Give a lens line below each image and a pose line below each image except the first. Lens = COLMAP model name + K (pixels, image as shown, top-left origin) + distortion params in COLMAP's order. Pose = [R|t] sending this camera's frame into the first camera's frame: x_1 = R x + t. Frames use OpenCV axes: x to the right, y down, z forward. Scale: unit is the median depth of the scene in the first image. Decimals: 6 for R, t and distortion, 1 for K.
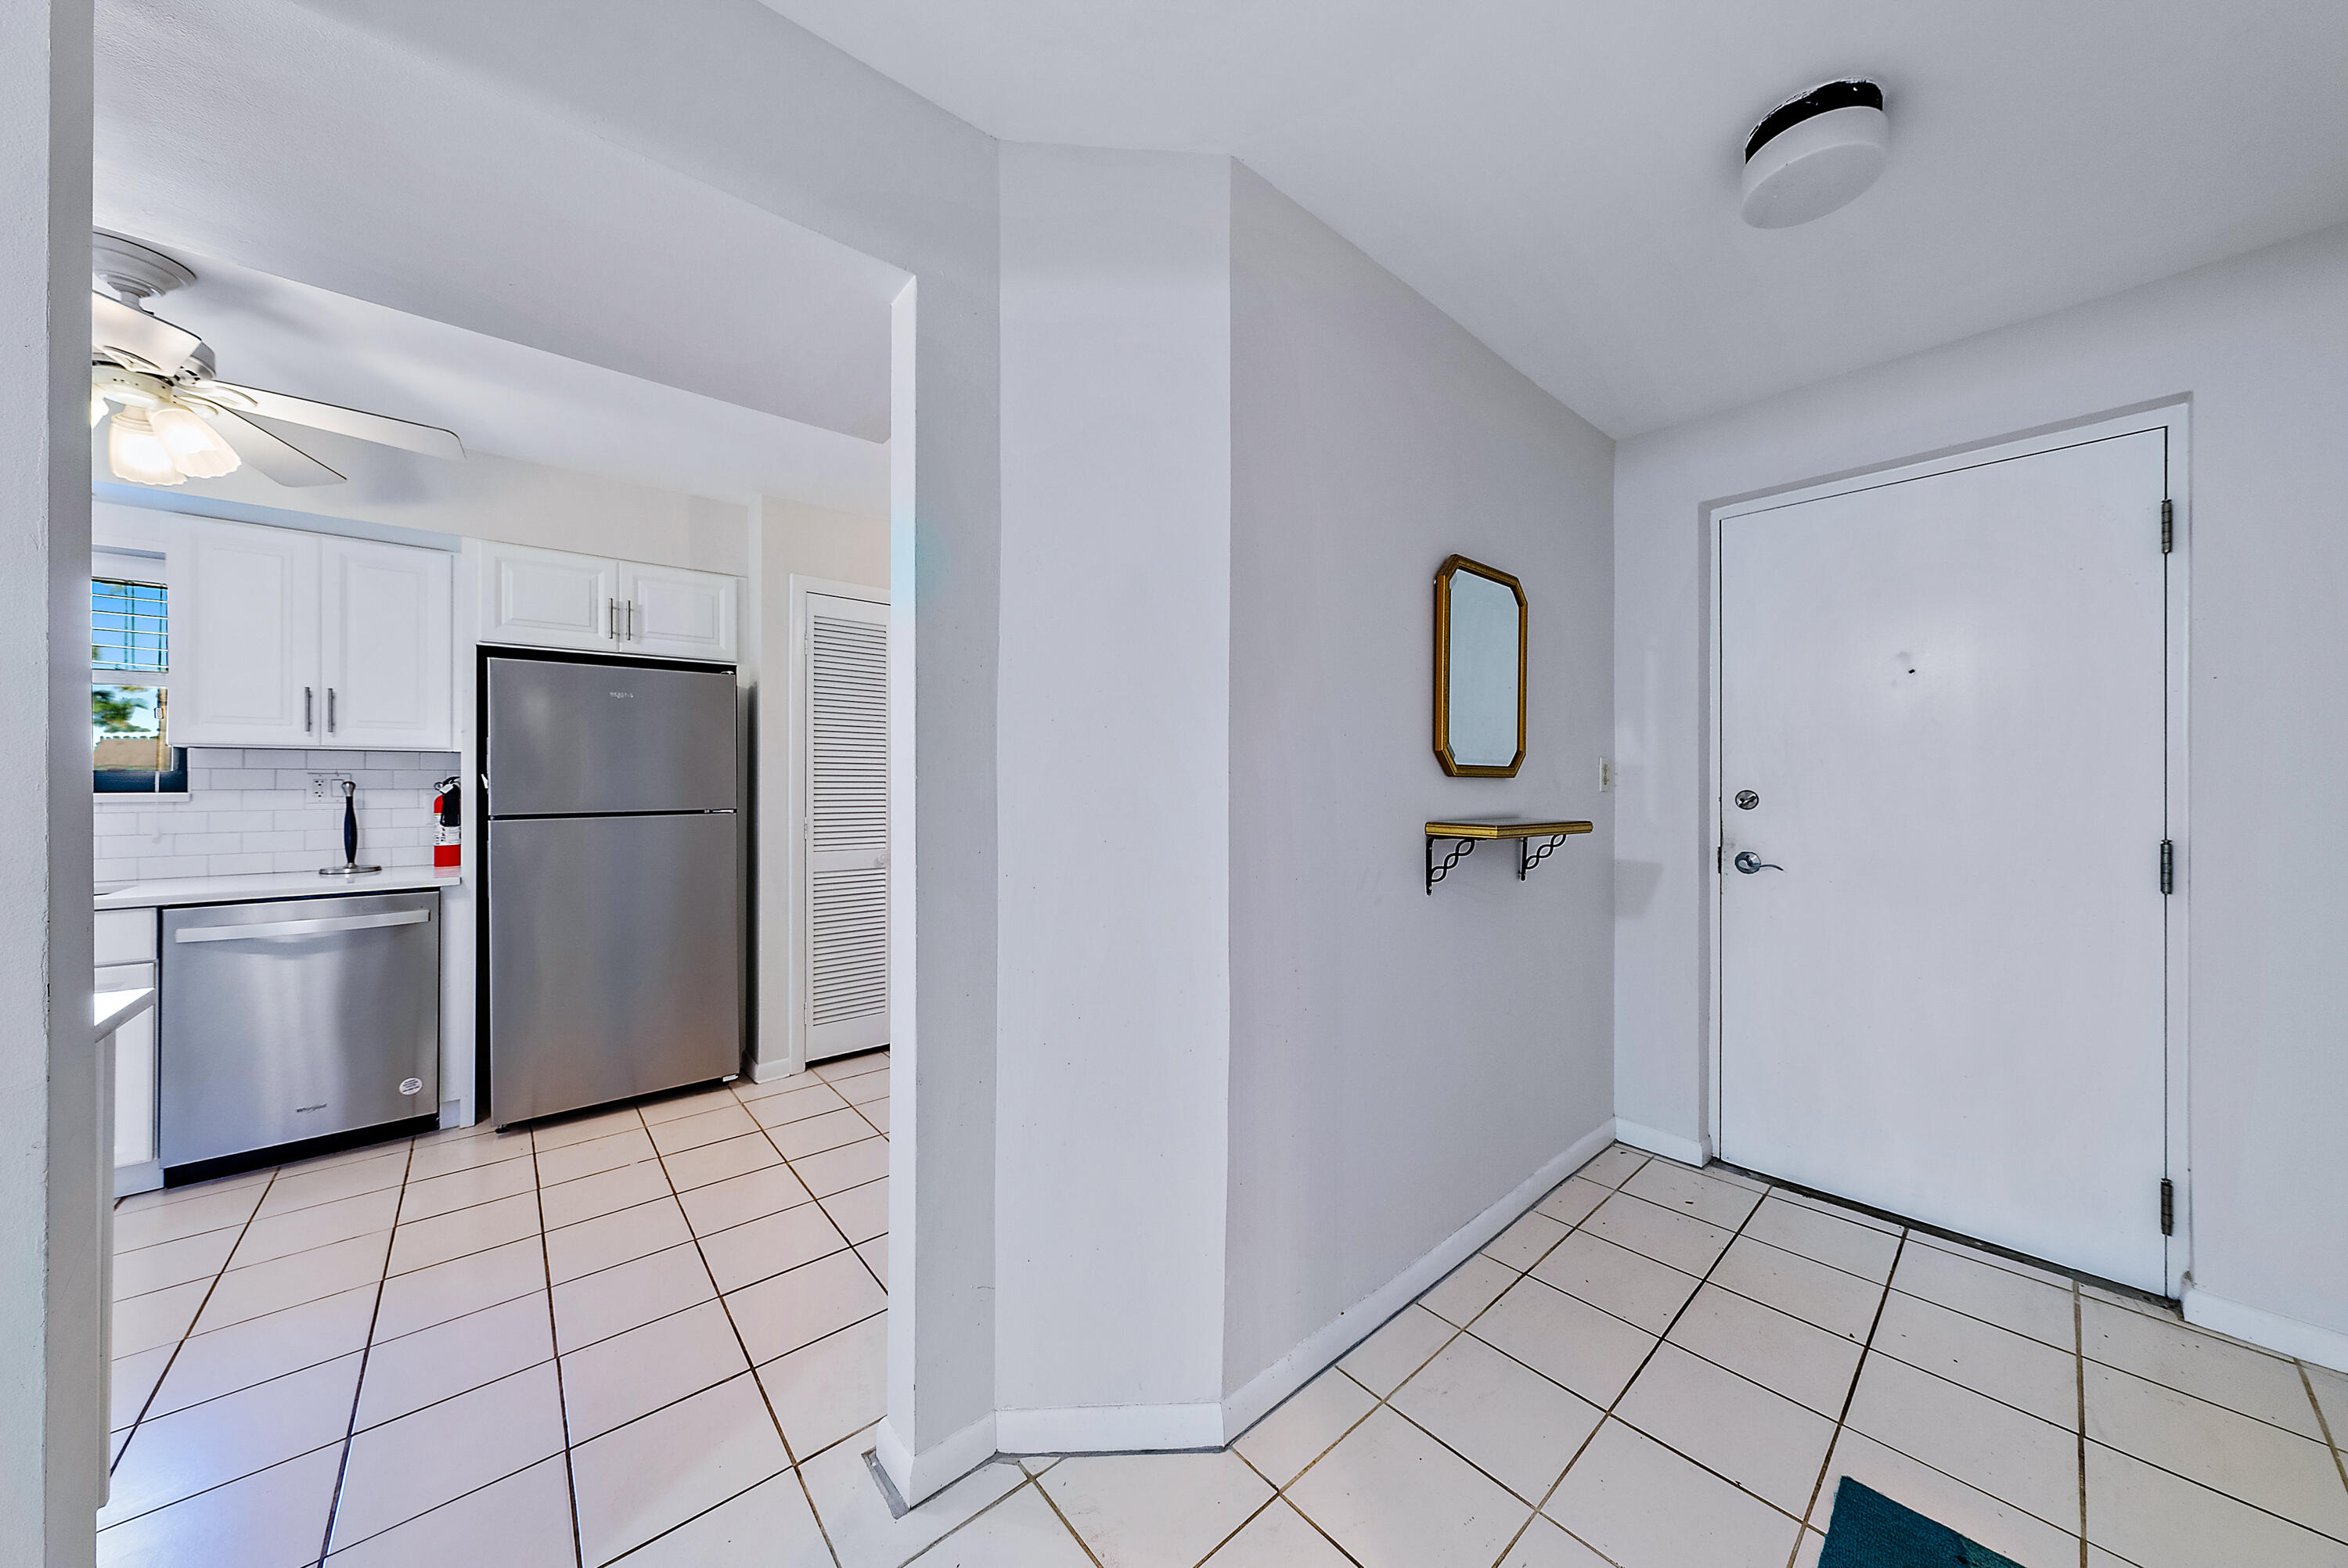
lens RADIAL K [[789.3, 0, 1177.5], [0, 789.3, 777.8], [0, 0, 1]] dist [-0.001019, -0.000072]
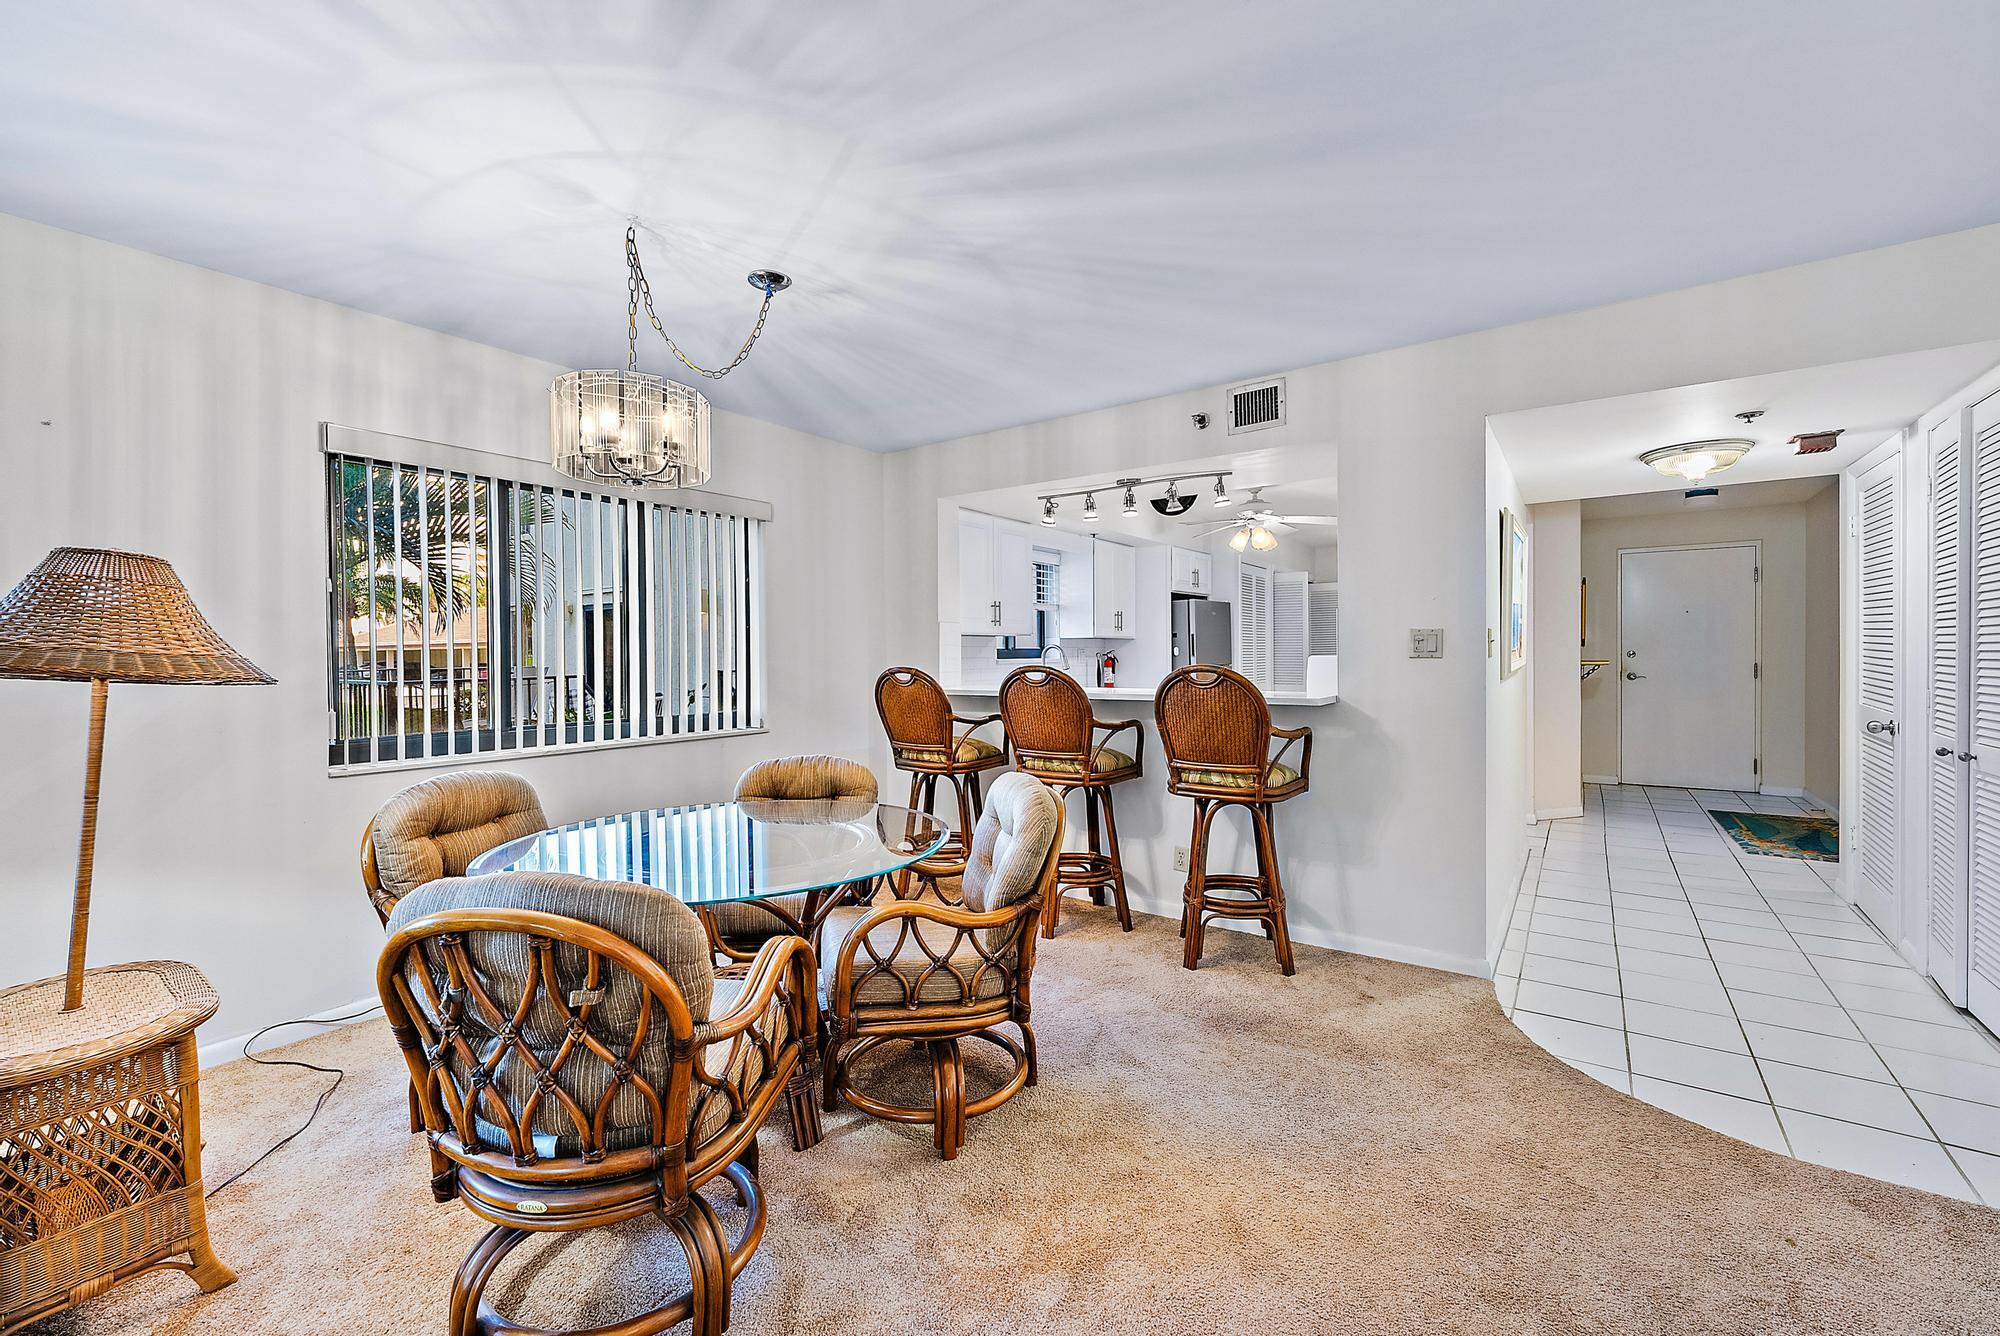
lens RADIAL K [[825.0, 0, 1007.6], [0, 825.0, 661.2], [0, 0, 1]] dist [0.002622, 0.000061]
pose [[0.974090, -0.010461, 0.225920, -1.977472], [0.007580, 0.999879, 0.013618, -0.003907], [-0.226035, -0.011553, 0.974051, -1.285166]]
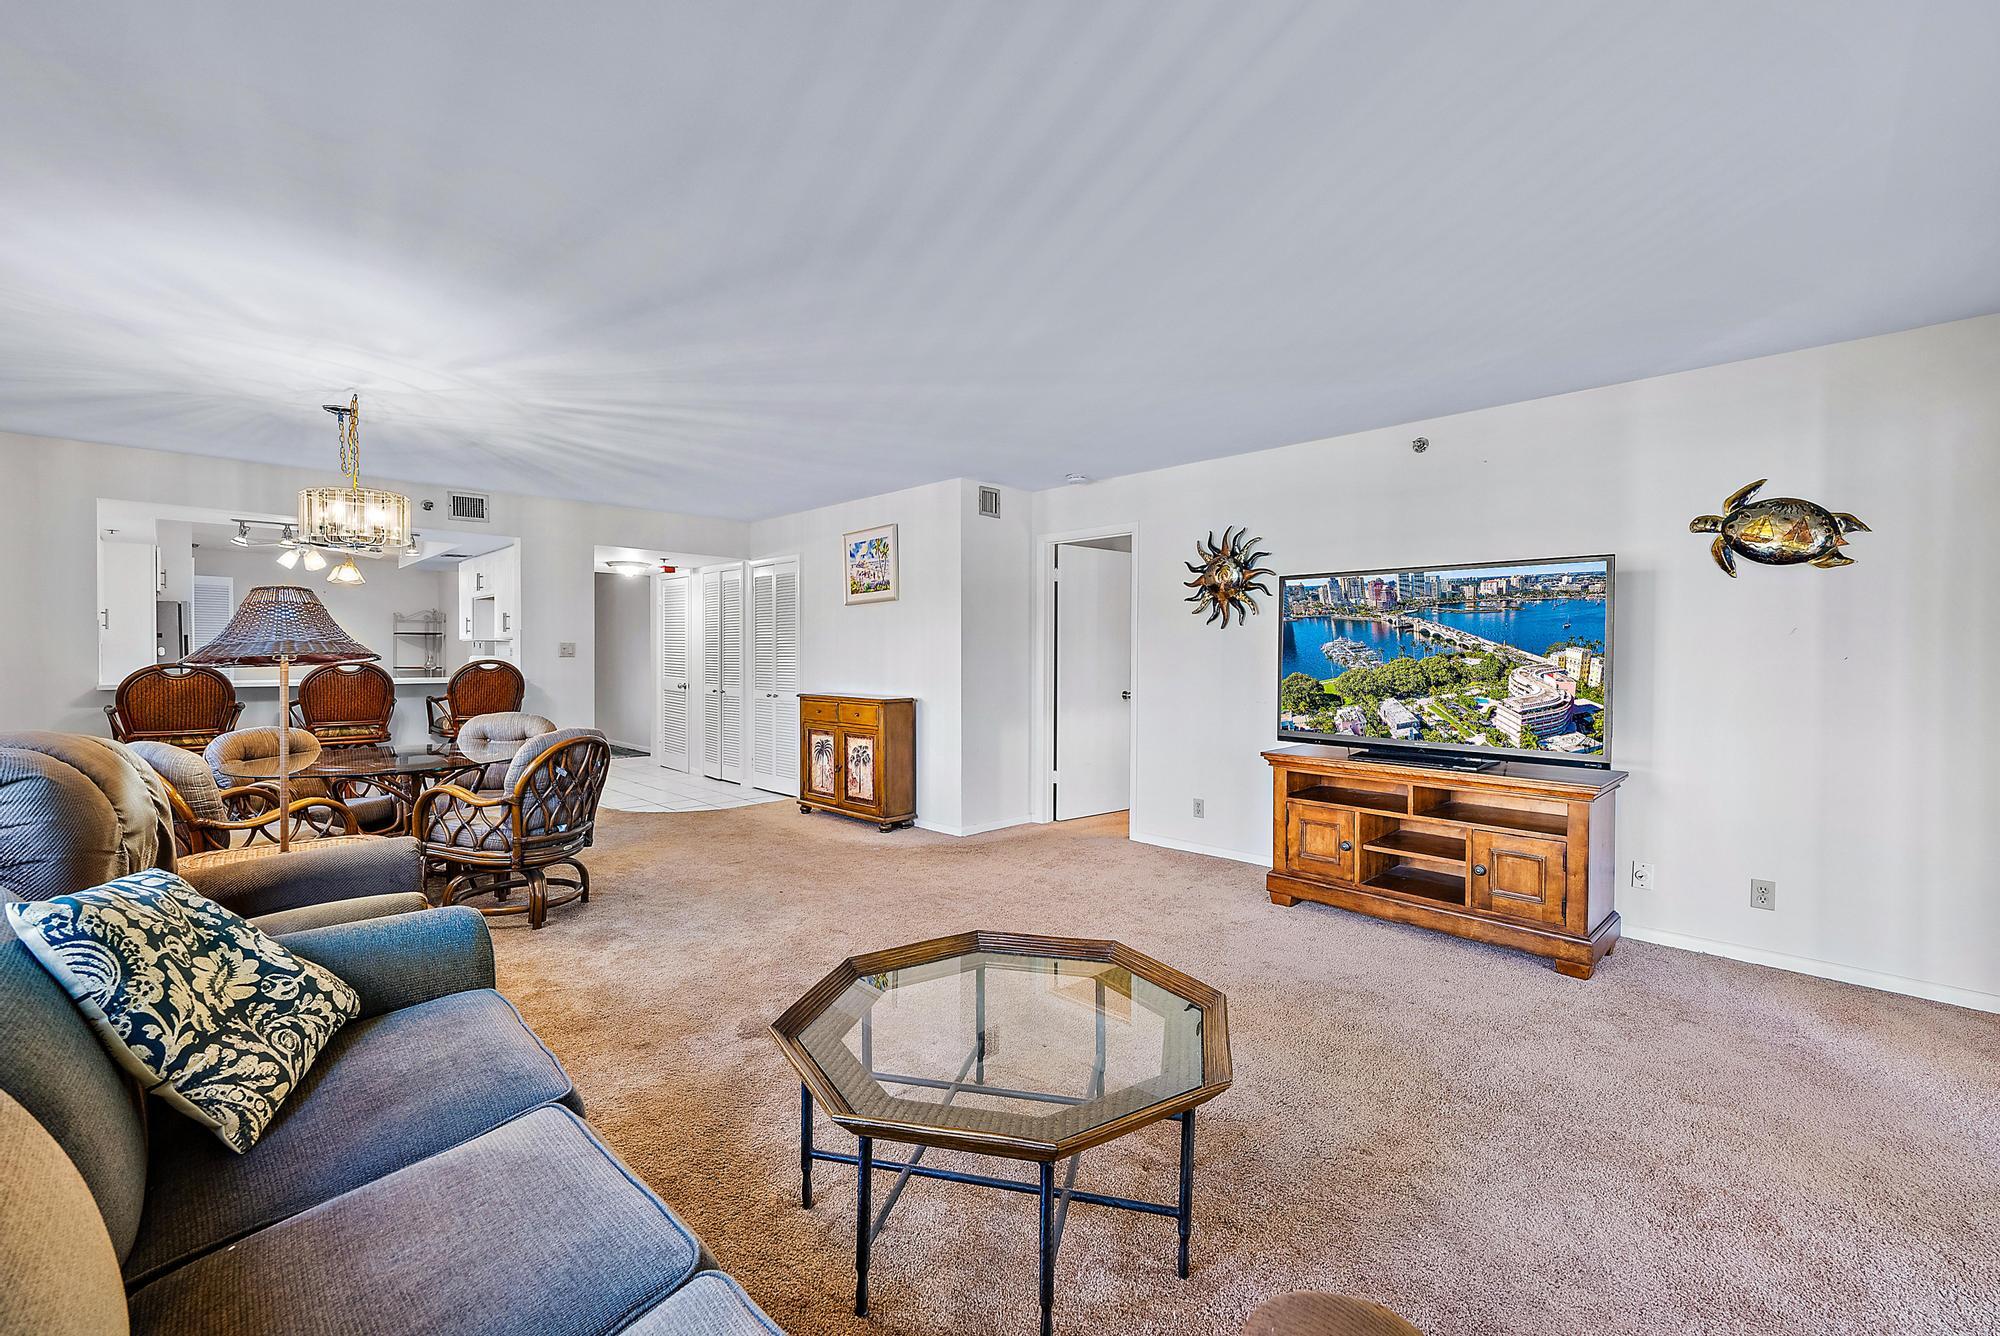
lens RADIAL K [[825.0, 0, 1007.6], [0, 825.0, 661.2], [0, 0, 1]] dist [0.002622, 0.000061]
pose [[-0.057756, -0.009389, 0.998287, -4.859447], [-0.006875, 0.999936, 0.009006, -0.006903], [-0.998307, -0.006343, -0.057817, -1.502185]]
